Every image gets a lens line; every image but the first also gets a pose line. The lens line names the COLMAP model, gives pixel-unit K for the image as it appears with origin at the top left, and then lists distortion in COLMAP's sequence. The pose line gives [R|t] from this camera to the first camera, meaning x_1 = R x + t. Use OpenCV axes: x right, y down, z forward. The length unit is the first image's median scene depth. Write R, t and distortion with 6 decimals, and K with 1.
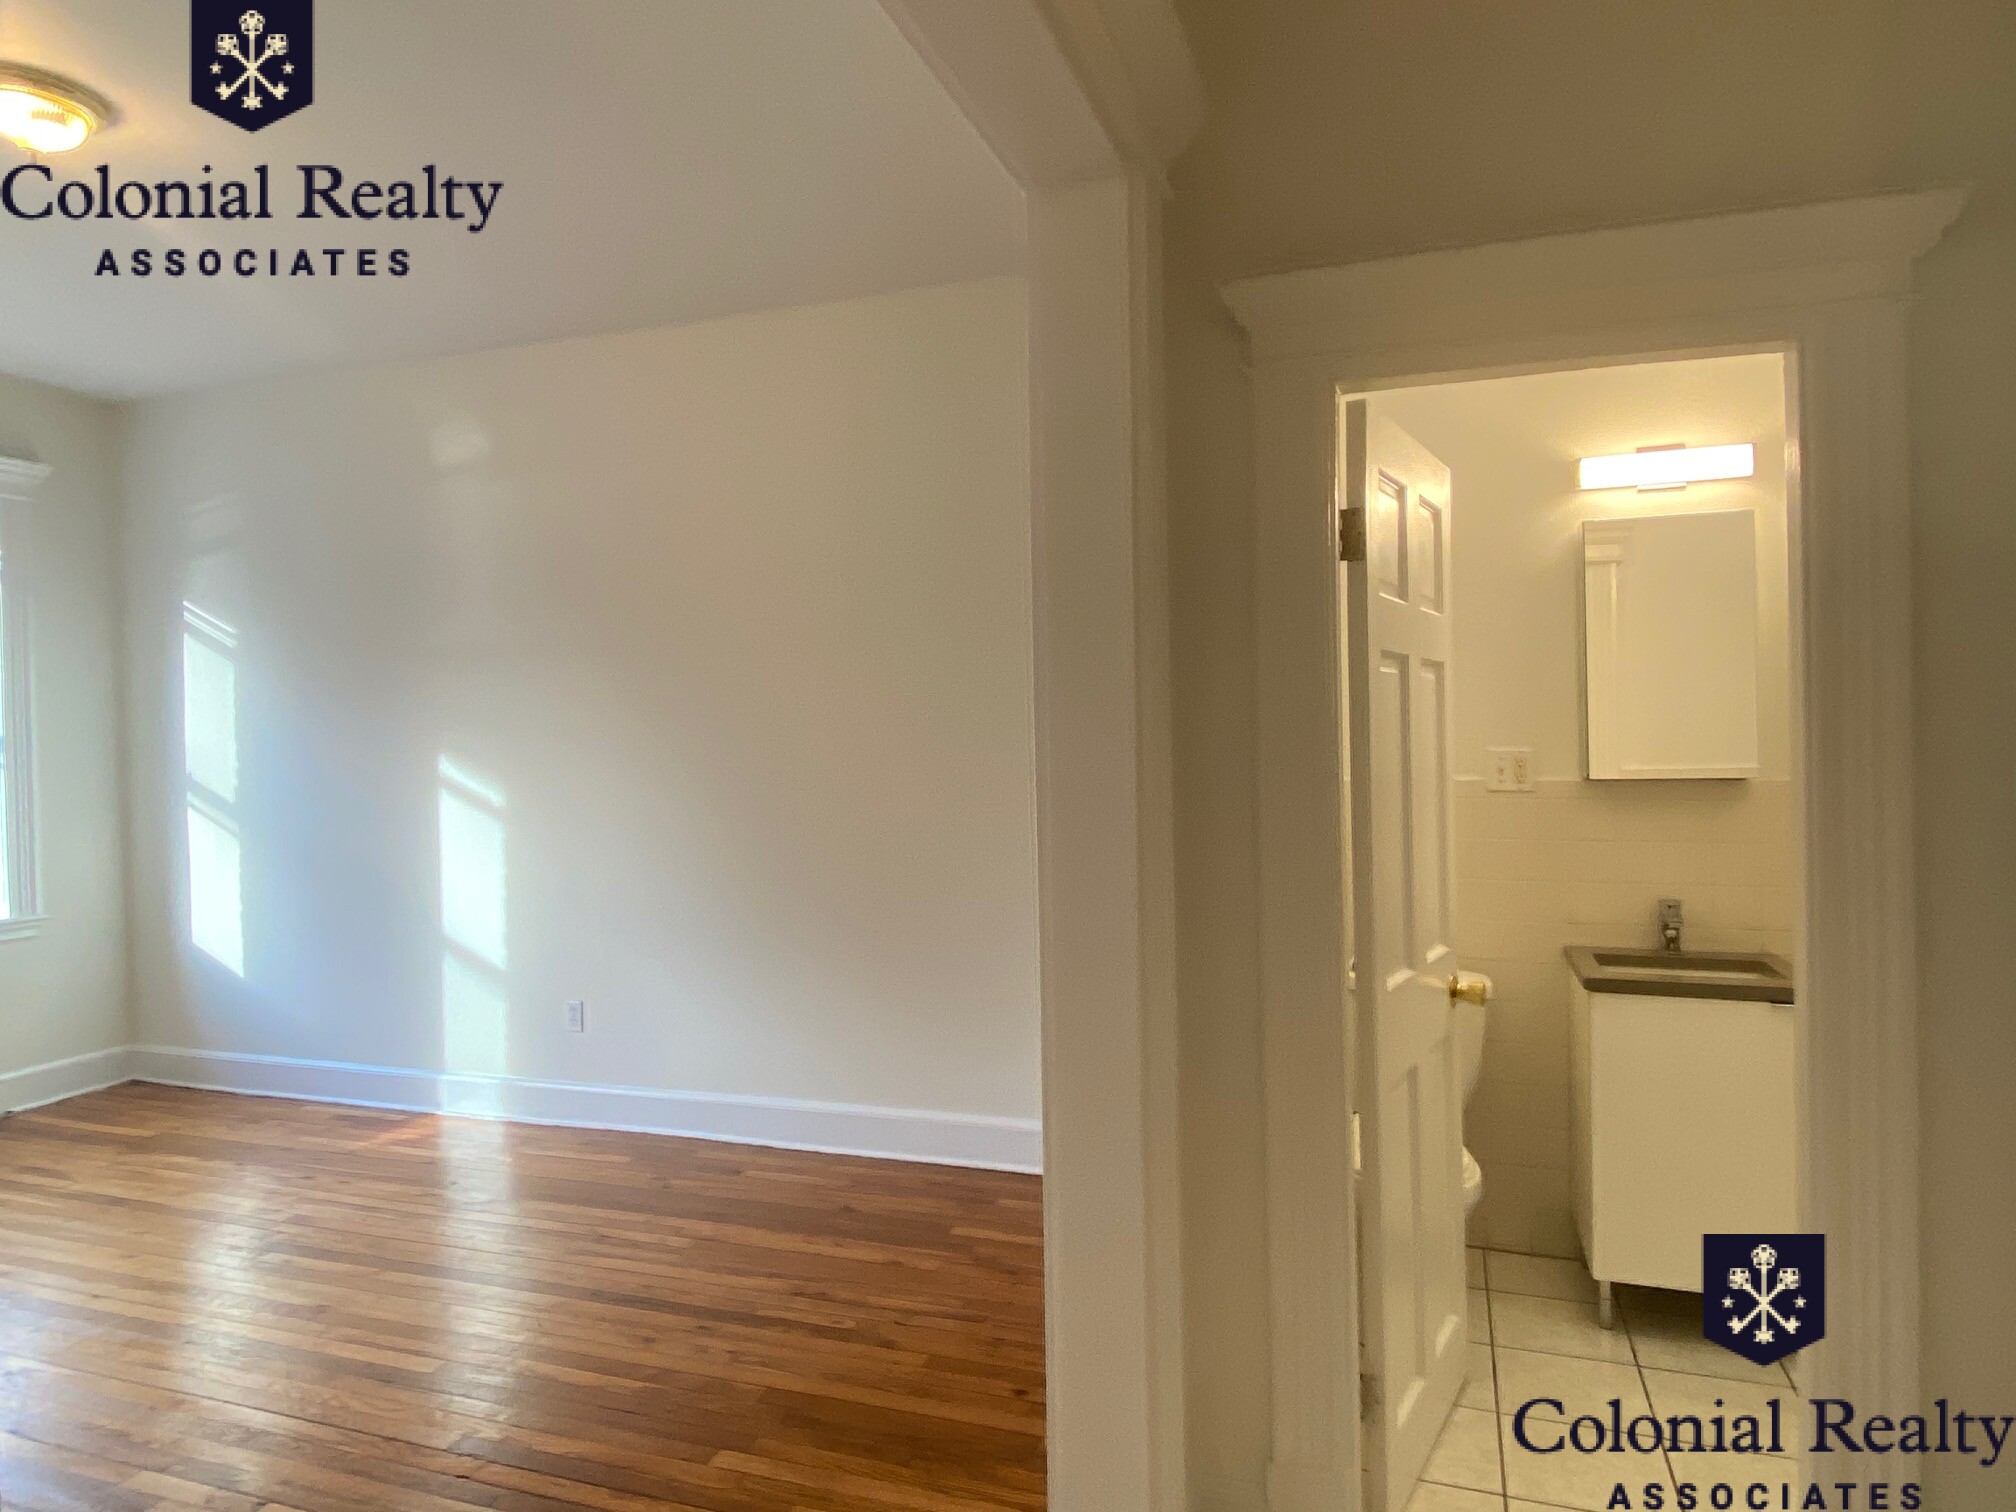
lens RADIAL K [[1217.3, 0, 1000.6], [0, 1217.3, 749.8], [0, 0, 1]] dist [0.044336, -0.046458]
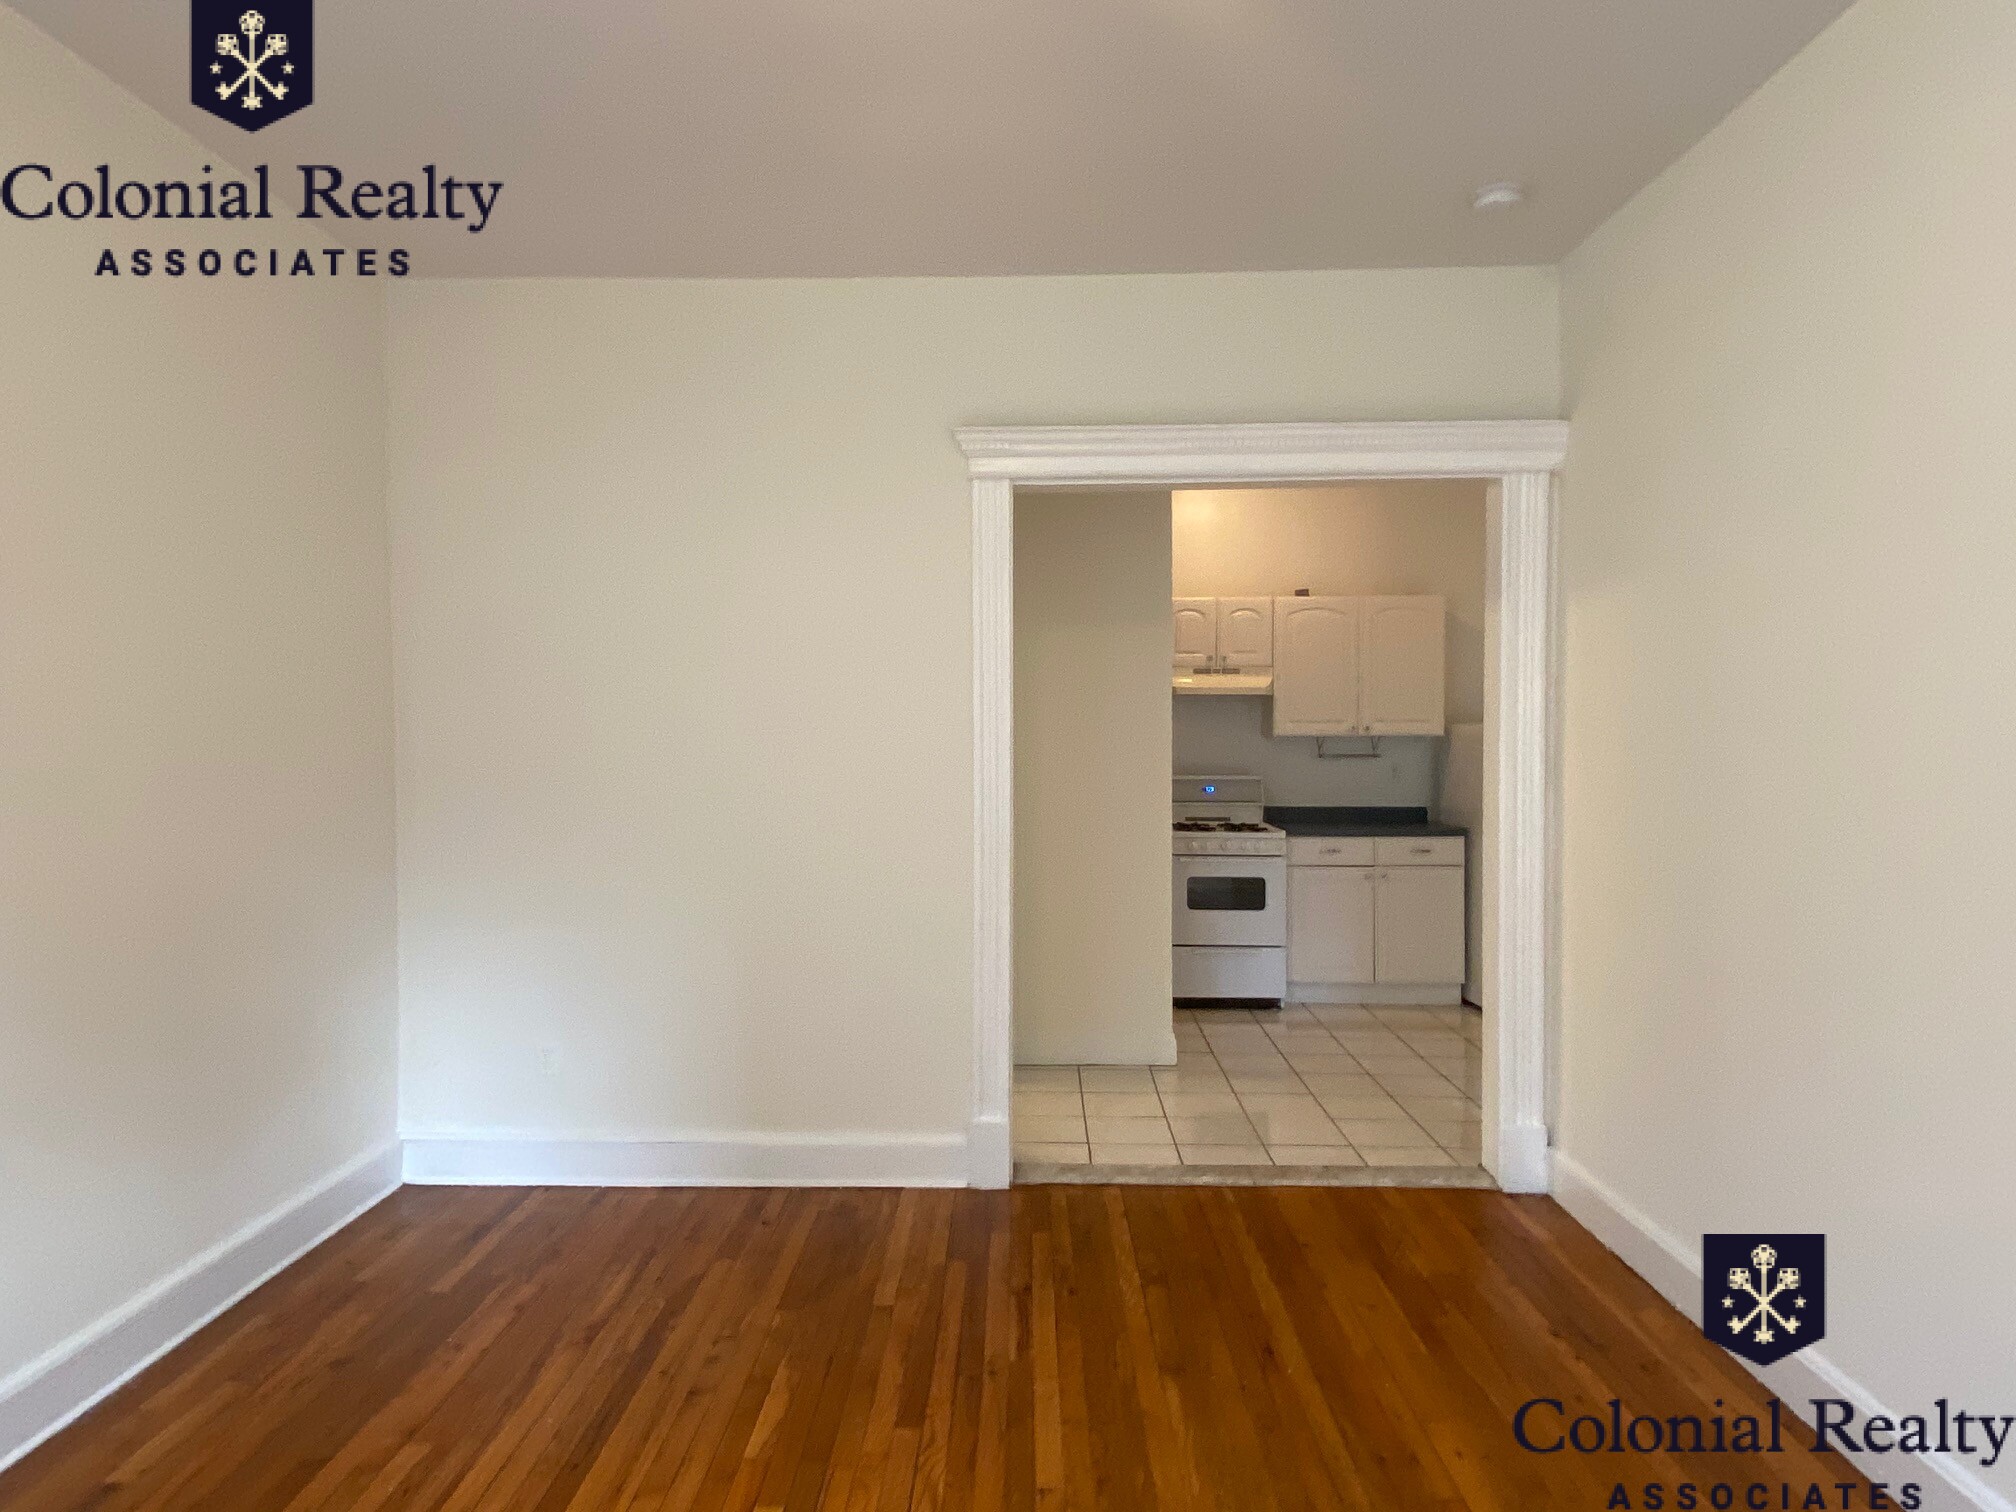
lens RADIAL K [[1213.2, 0, 1000.1], [0, 1213.2, 748.3], [0, 0, 1]] dist [0.066873, -0.073110]
pose [[-0.311224, 0.008584, 0.950298, -1.006197], [0.018529, 0.999824, -0.002964, 0.003778], [-0.950156, 0.016685, -0.311328, 0.862251]]
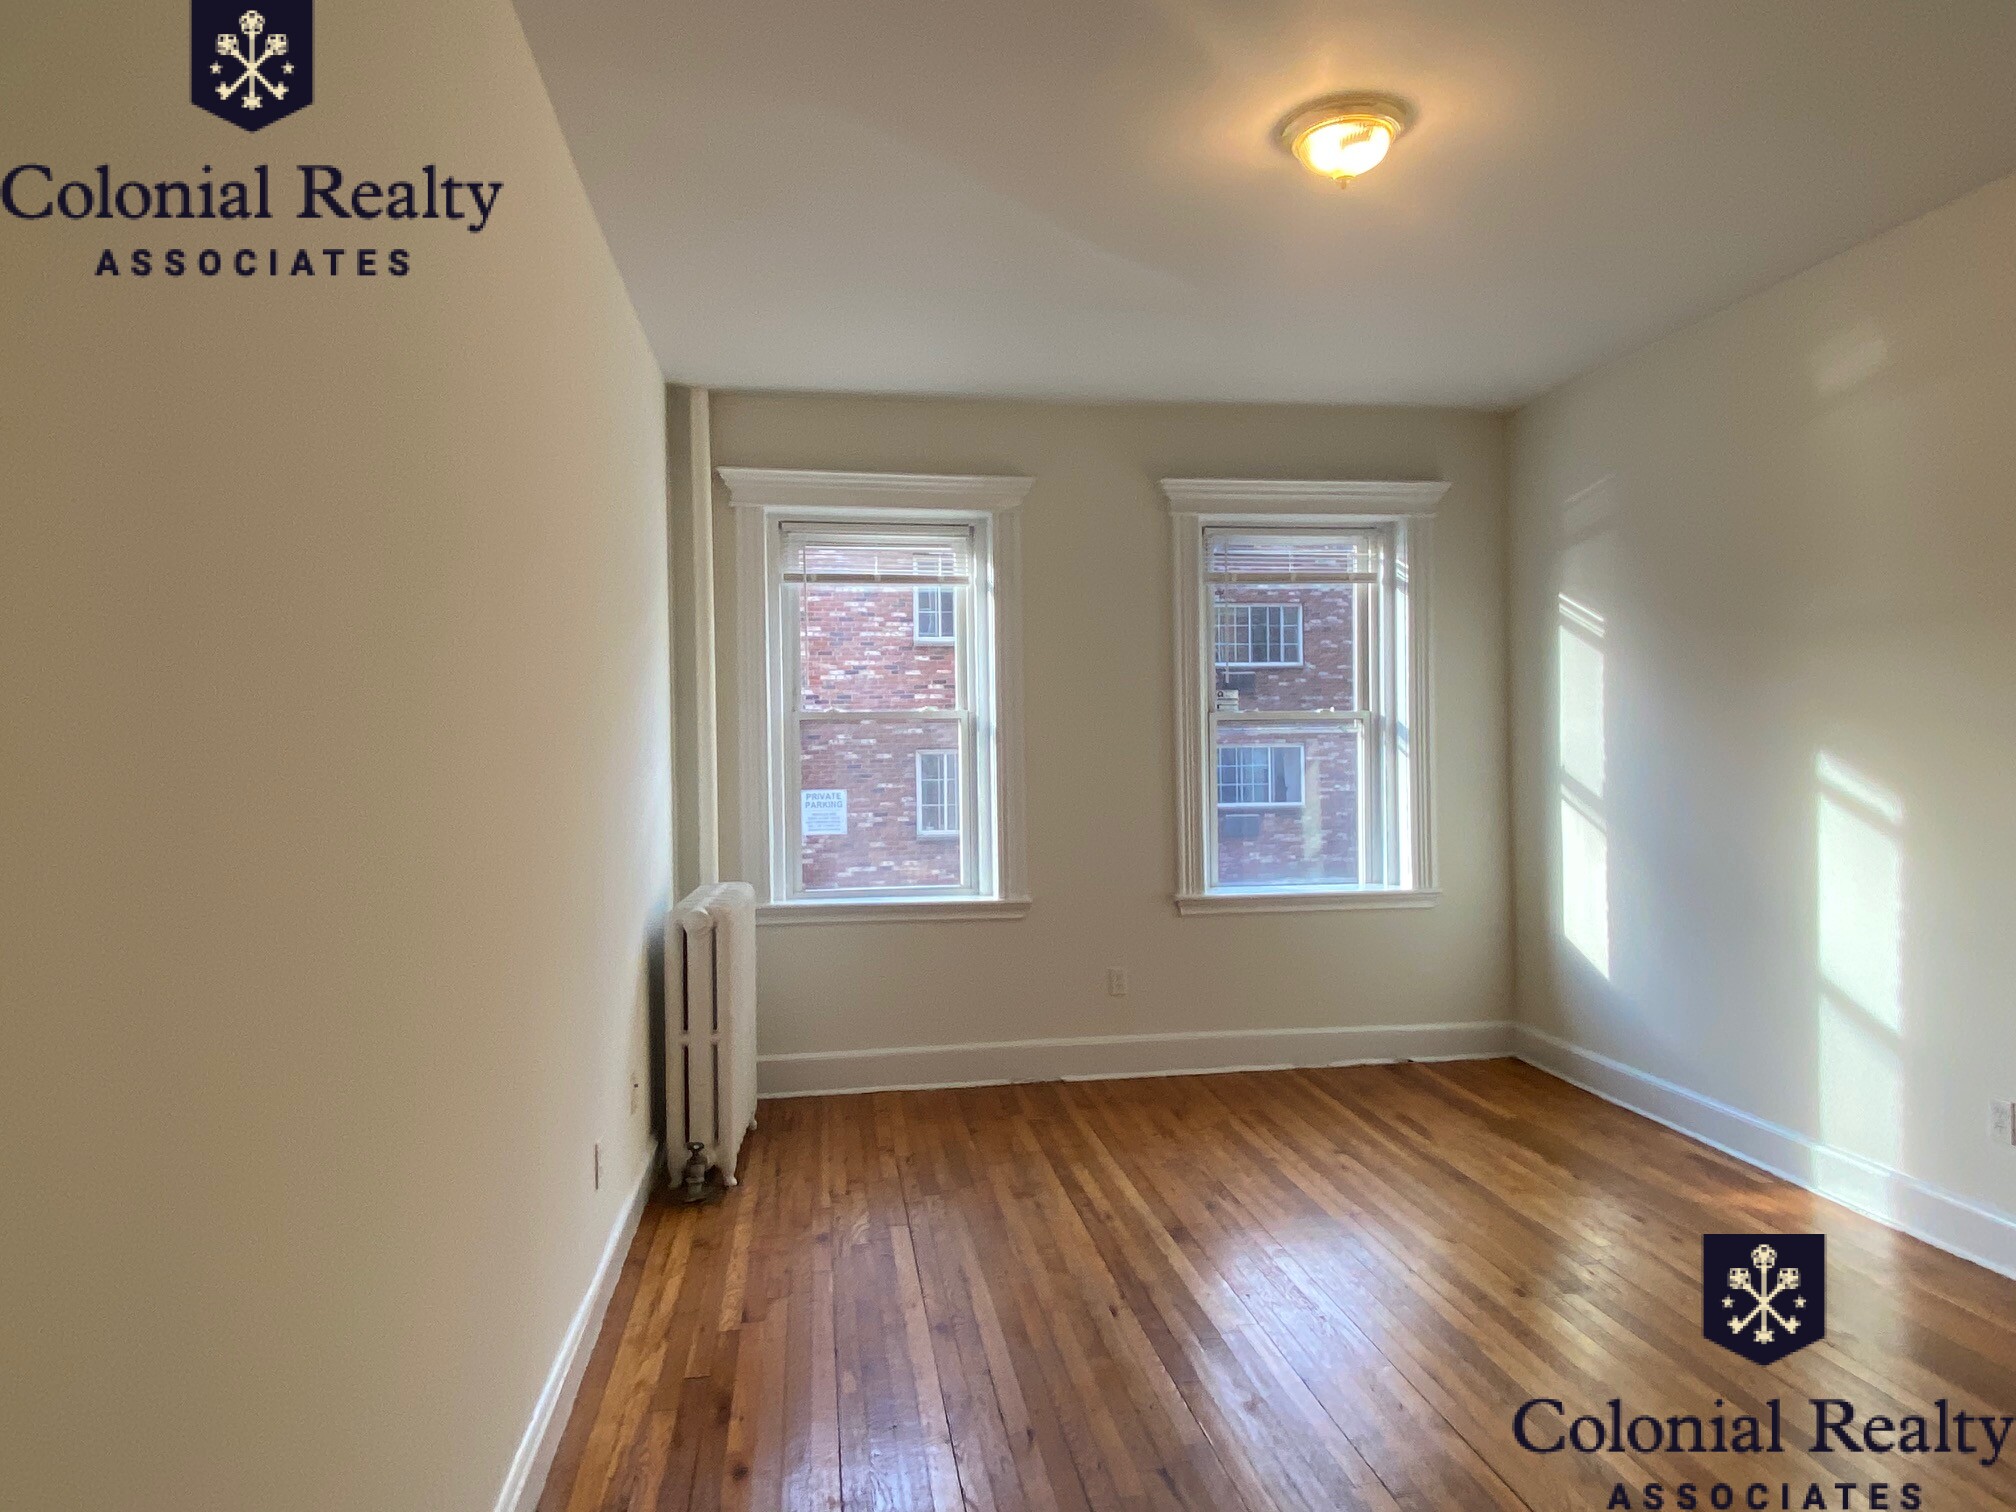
lens RADIAL K [[1217.3, 0, 1000.6], [0, 1217.3, 749.8], [0, 0, 1]] dist [0.044336, -0.046458]
pose [[0.468754, 0.016804, -0.883169, 0.010482], [-0.007299, 0.999859, 0.015150, -0.008270], [0.883299, -0.000656, 0.468810, 0.183091]]
